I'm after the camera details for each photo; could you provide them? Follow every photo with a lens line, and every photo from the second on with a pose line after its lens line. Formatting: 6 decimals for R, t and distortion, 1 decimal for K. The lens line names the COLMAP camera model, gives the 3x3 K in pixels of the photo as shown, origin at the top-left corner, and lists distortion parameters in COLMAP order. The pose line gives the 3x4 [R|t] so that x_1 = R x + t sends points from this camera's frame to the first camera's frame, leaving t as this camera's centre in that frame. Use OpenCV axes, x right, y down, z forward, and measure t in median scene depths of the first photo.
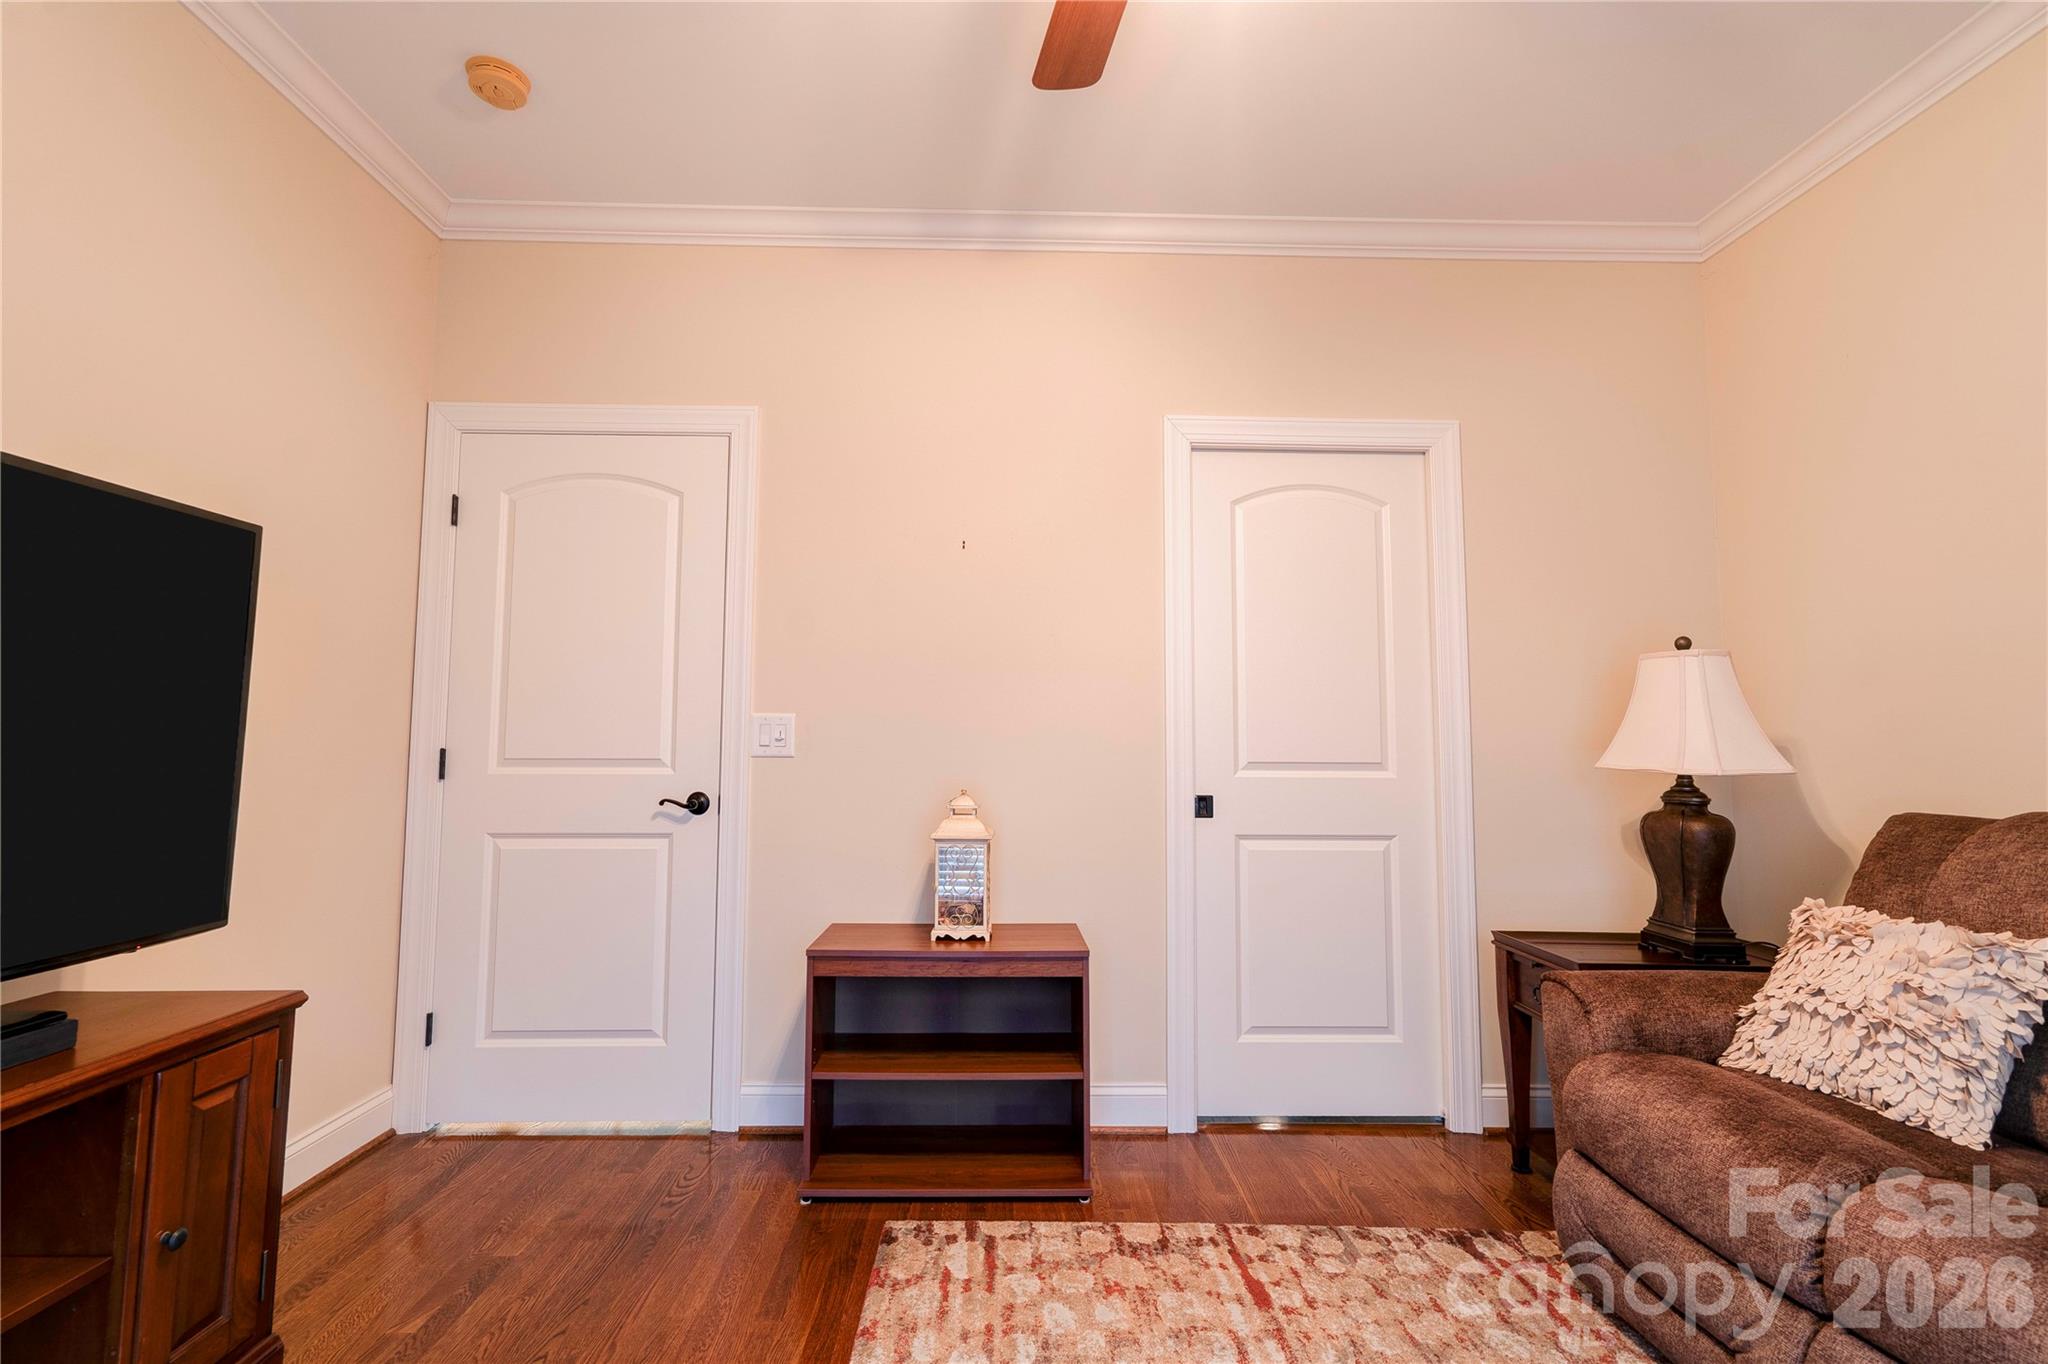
lens RADIAL K [[961.9, 0, 992.5], [0, 961.9, 675.5], [0, 0, 1]] dist [-0.013892, 0.023640]
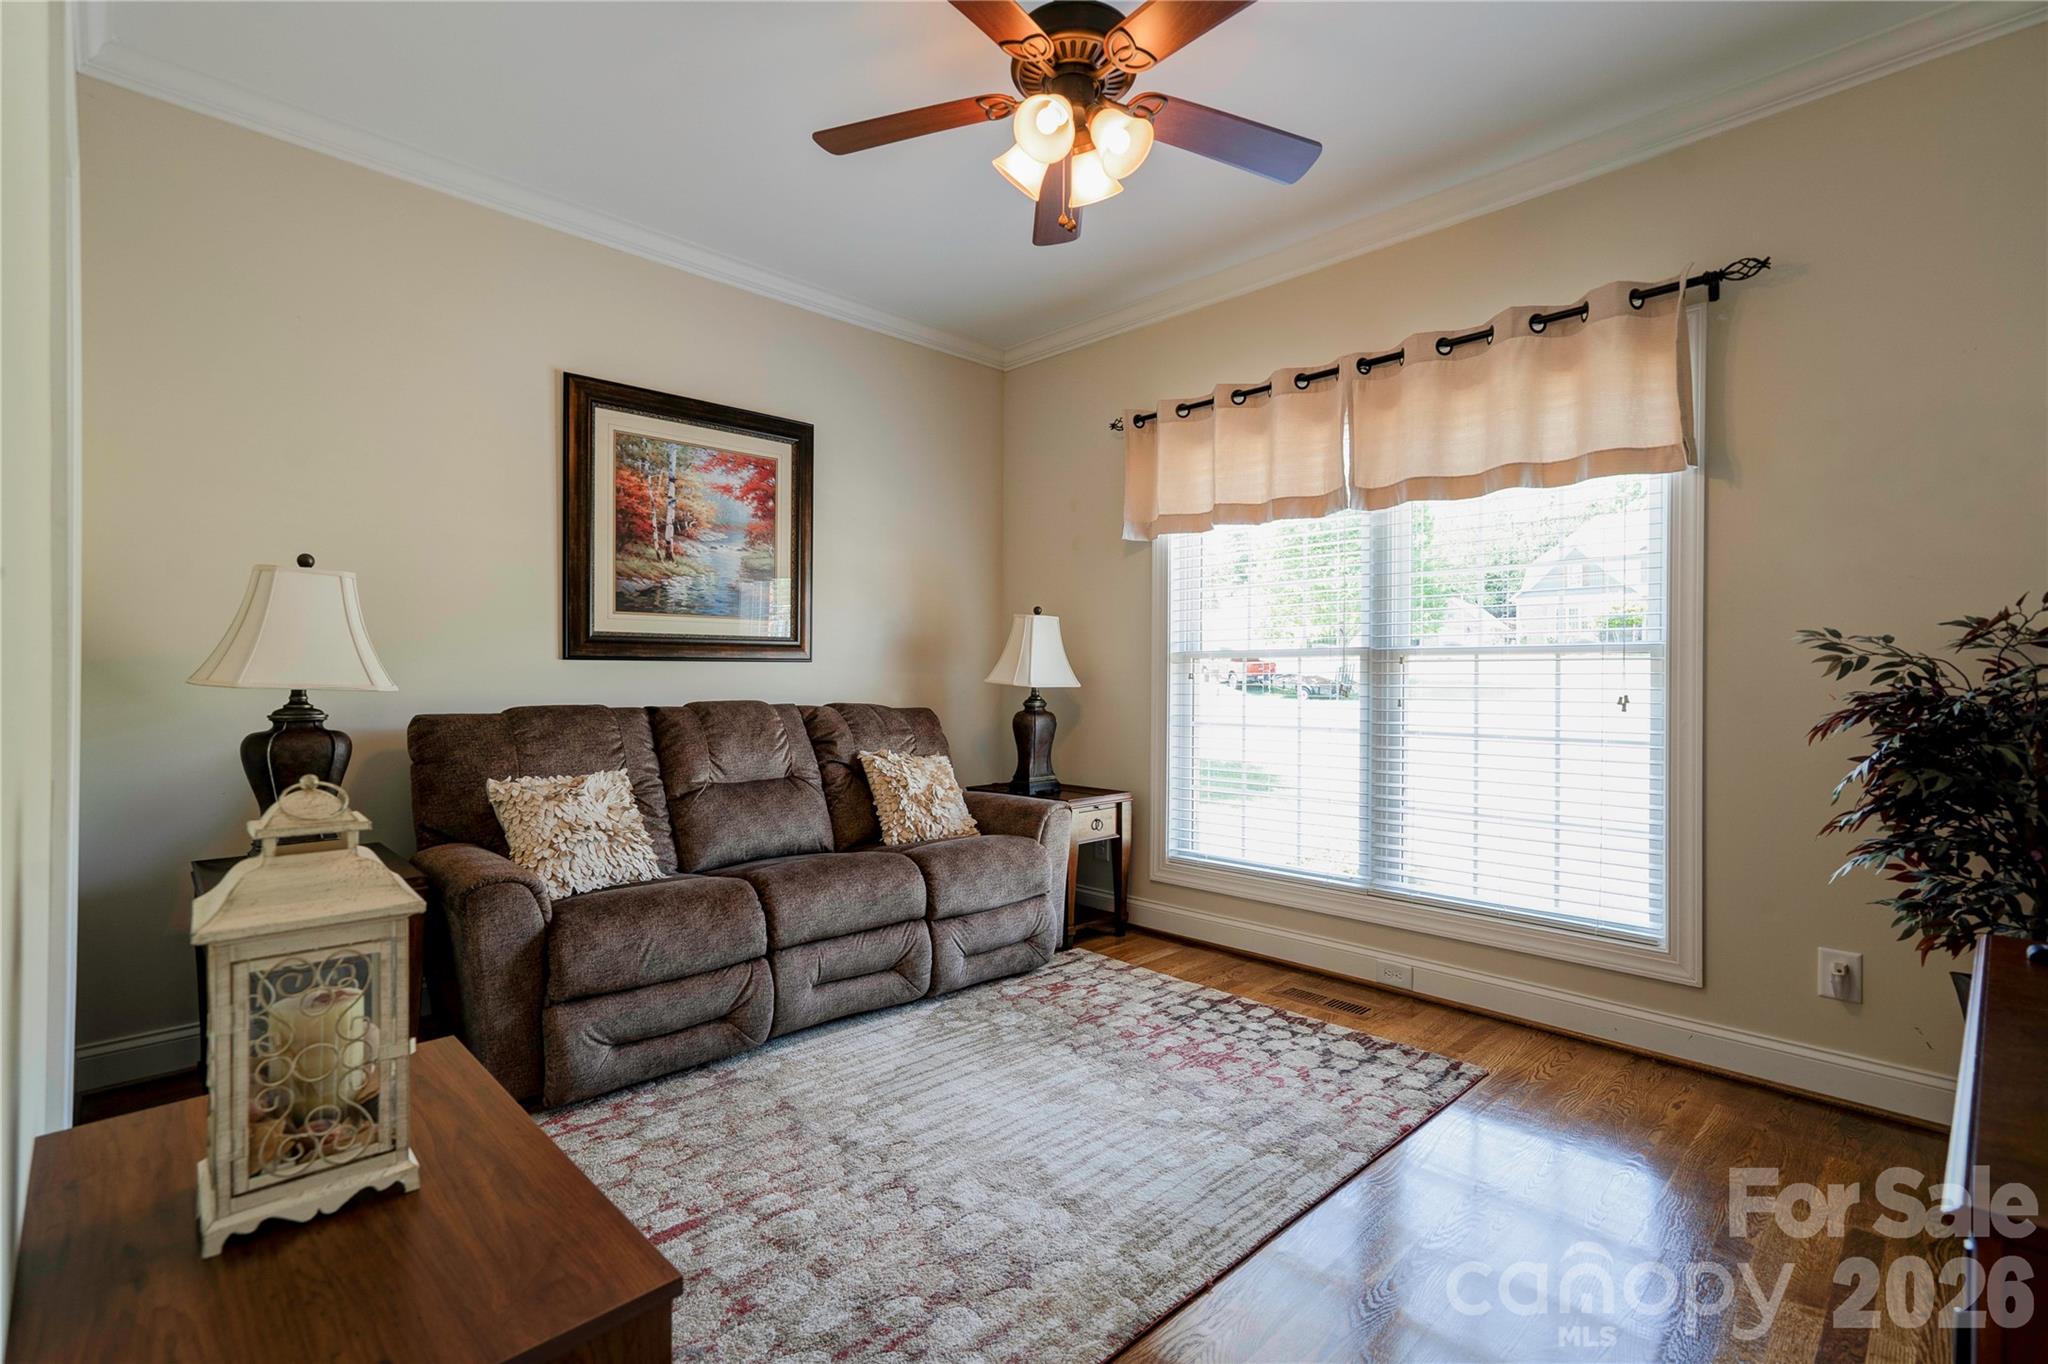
lens RADIAL K [[930.0, 0, 1008.2], [0, 930.0, 678.1], [0, 0, 1]] dist [-0.015942, 0.021731]
pose [[-0.684297, -0.006266, 0.729176, -0.643067], [-0.061988, 0.996843, -0.049606, 0.116577], [-0.726564, -0.079145, -0.682525, 1.470318]]
